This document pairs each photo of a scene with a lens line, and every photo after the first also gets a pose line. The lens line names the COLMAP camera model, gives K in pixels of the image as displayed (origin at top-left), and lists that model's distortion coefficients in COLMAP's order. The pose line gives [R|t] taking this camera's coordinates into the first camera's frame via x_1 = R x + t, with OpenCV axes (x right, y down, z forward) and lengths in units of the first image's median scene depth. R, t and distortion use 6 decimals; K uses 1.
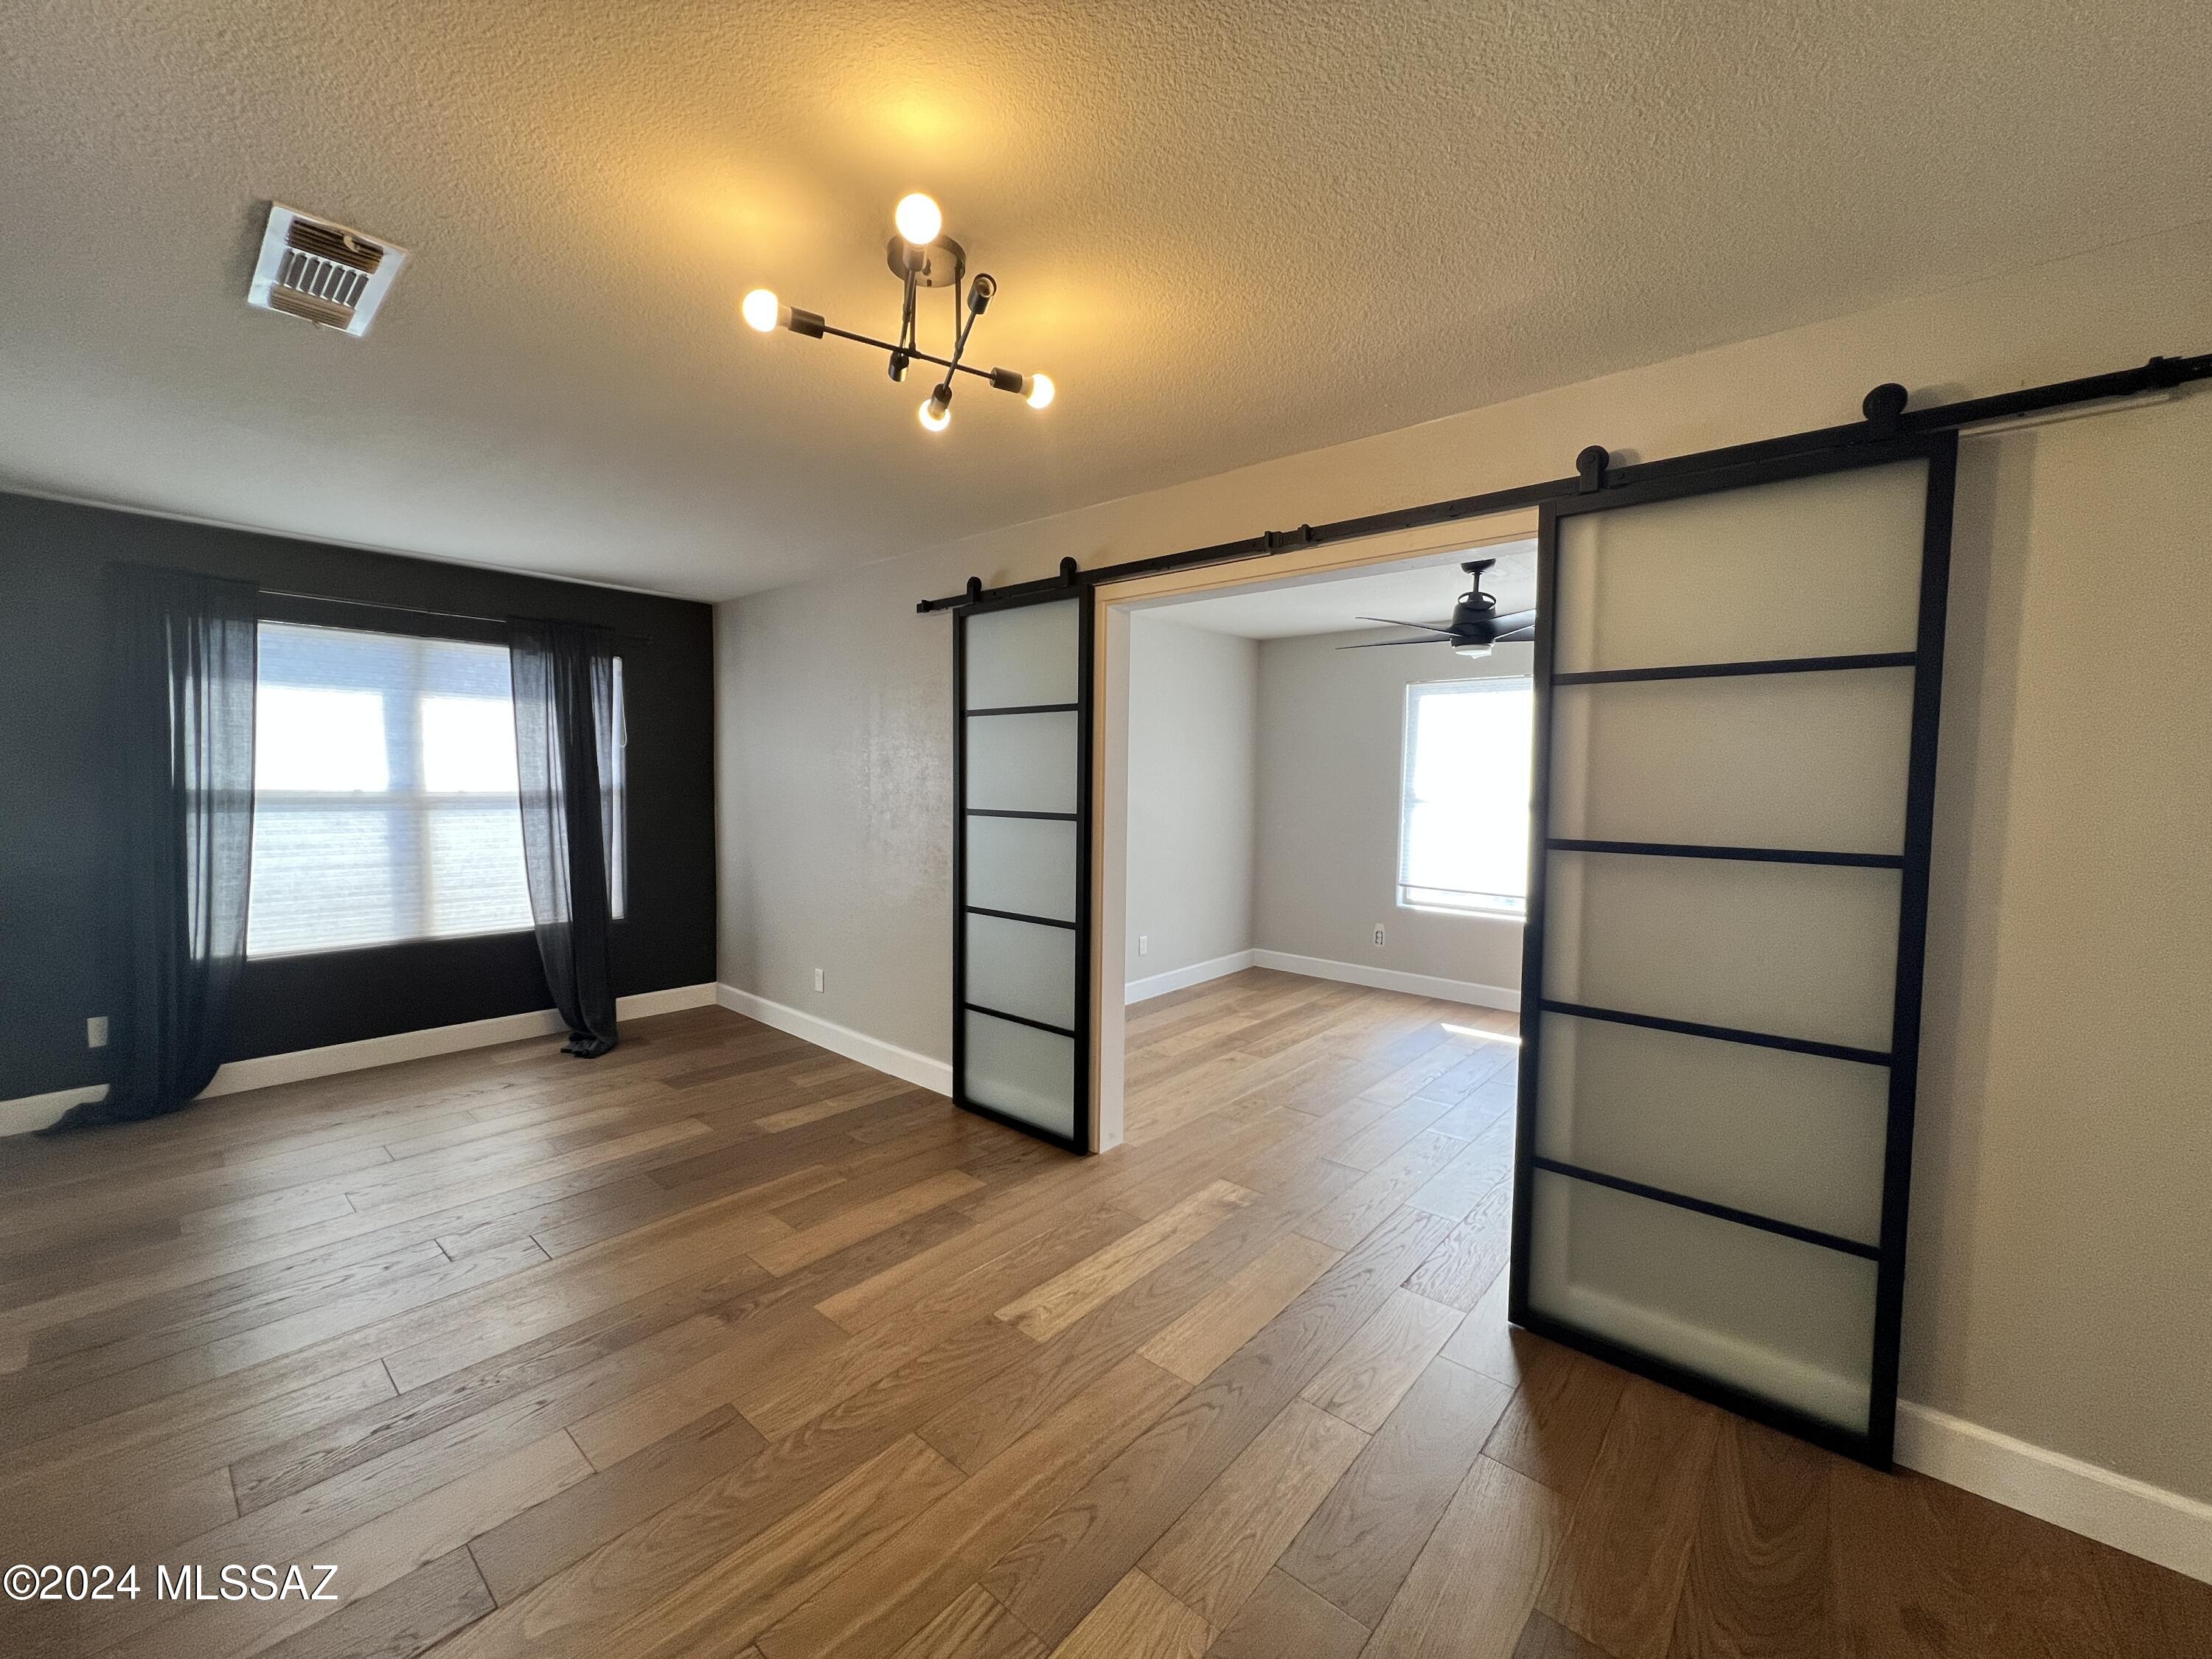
lens RADIAL K [[882.8, 0, 1100.8], [0, 882.8, 826.9], [0, 0, 1]] dist [-0.001868, 0.000223]
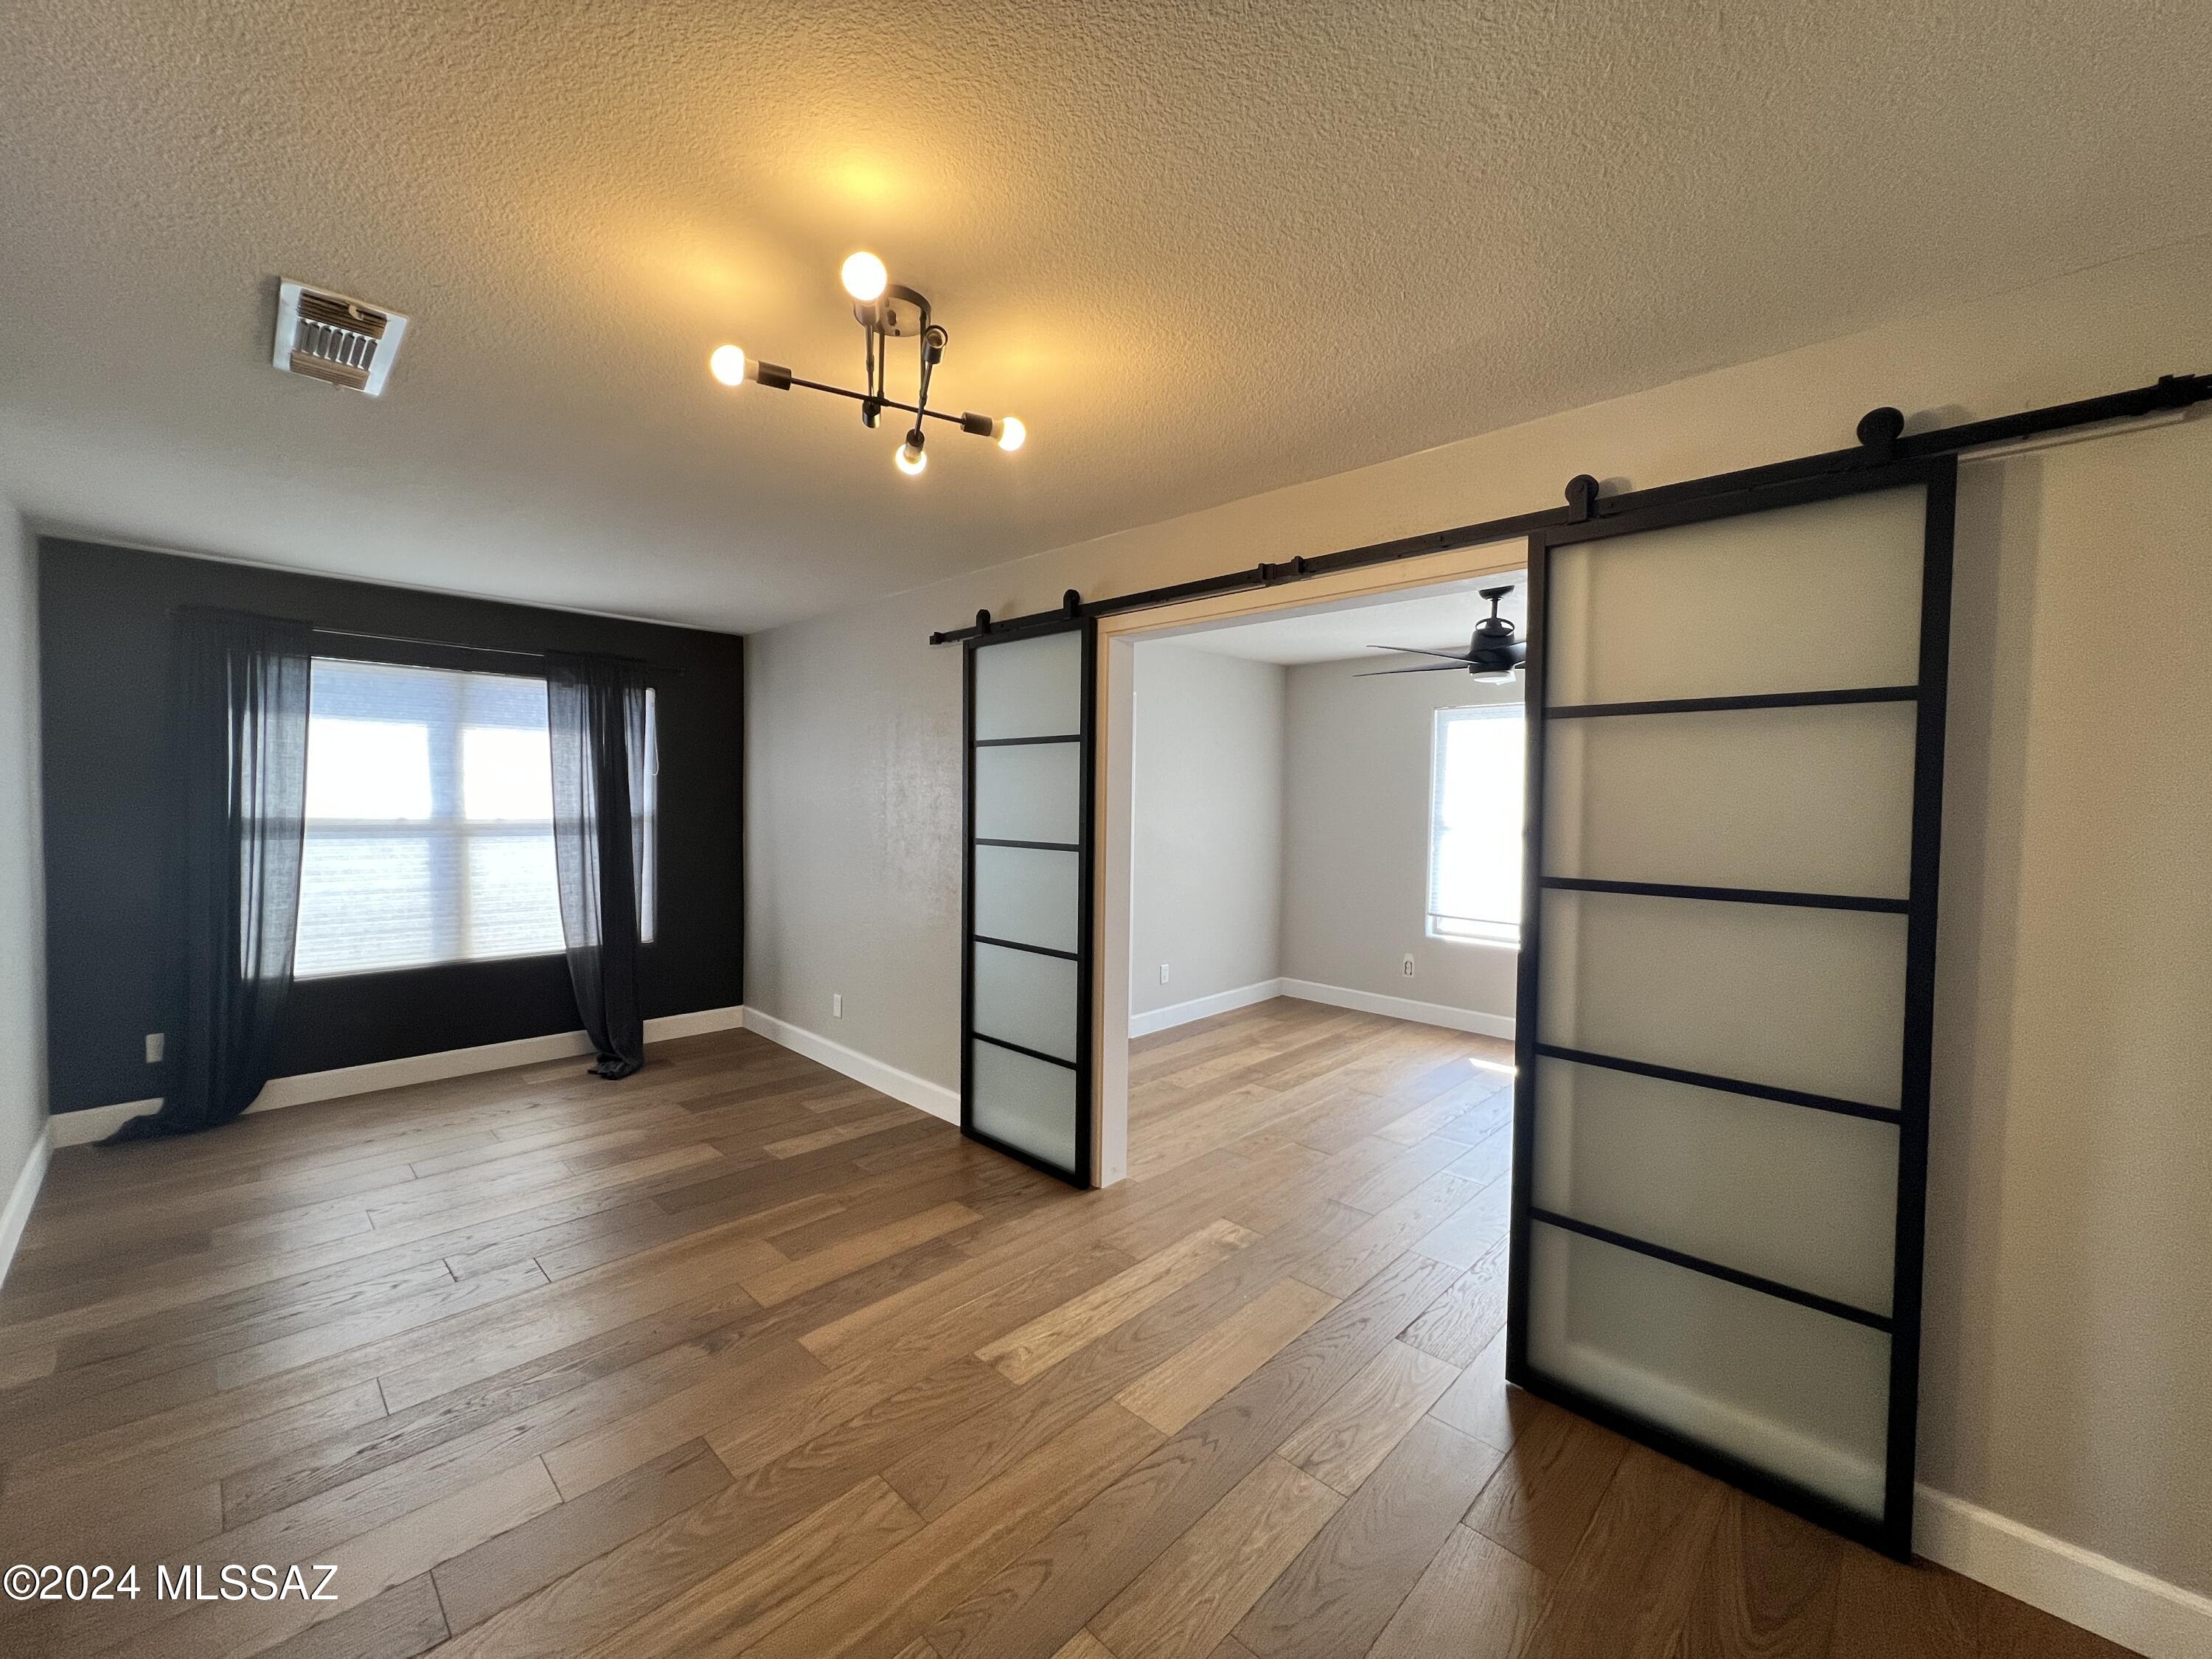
lens RADIAL K [[882.8, 0, 1100.8], [0, 882.8, 826.9], [0, 0, 1]] dist [-0.001868, 0.000223]
pose [[0.998491, 0.002387, -0.054868, 0.069670], [-0.003730, 0.999696, -0.024382, -0.014264], [0.054793, 0.024550, 0.998196, 0.004338]]
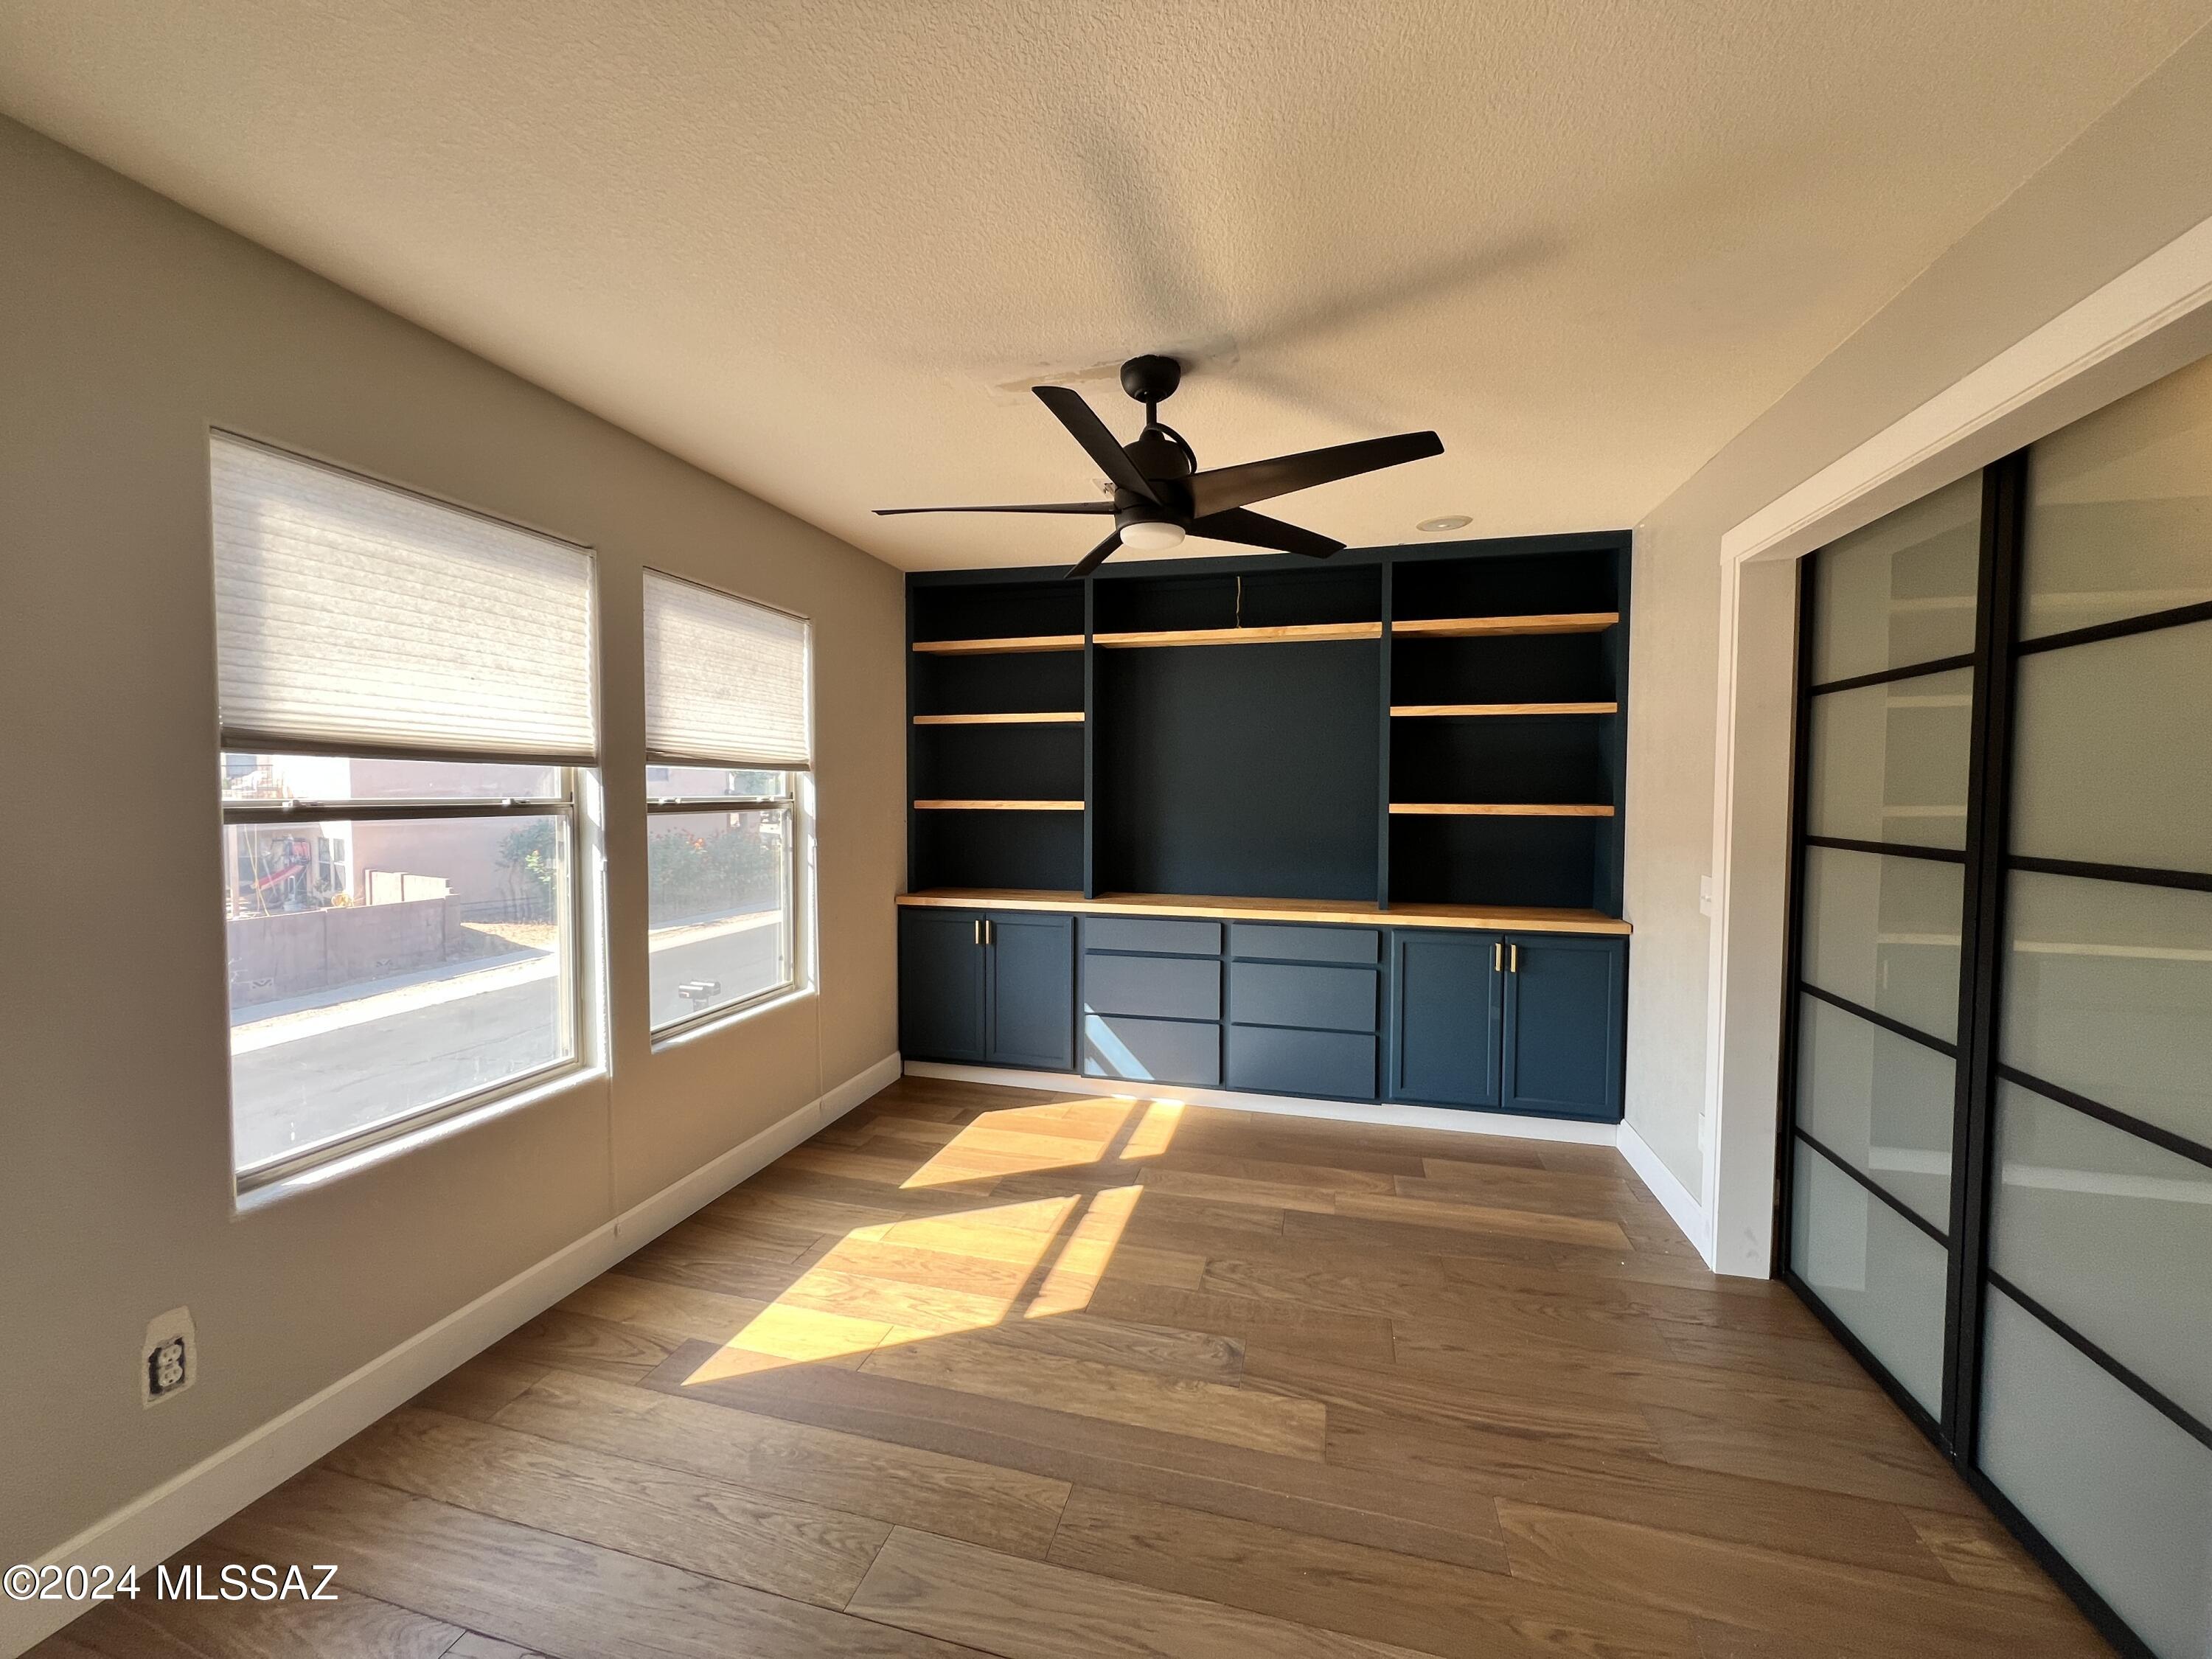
lens RADIAL K [[882.8, 0, 1100.8], [0, 882.8, 826.9], [0, 0, 1]] dist [-0.001868, 0.000223]
pose [[-0.448219, -0.050024, 0.892523, -0.089175], [0.039330, 0.996363, 0.075596, -0.109119], [-0.893058, 0.068987, -0.444621, 2.059661]]
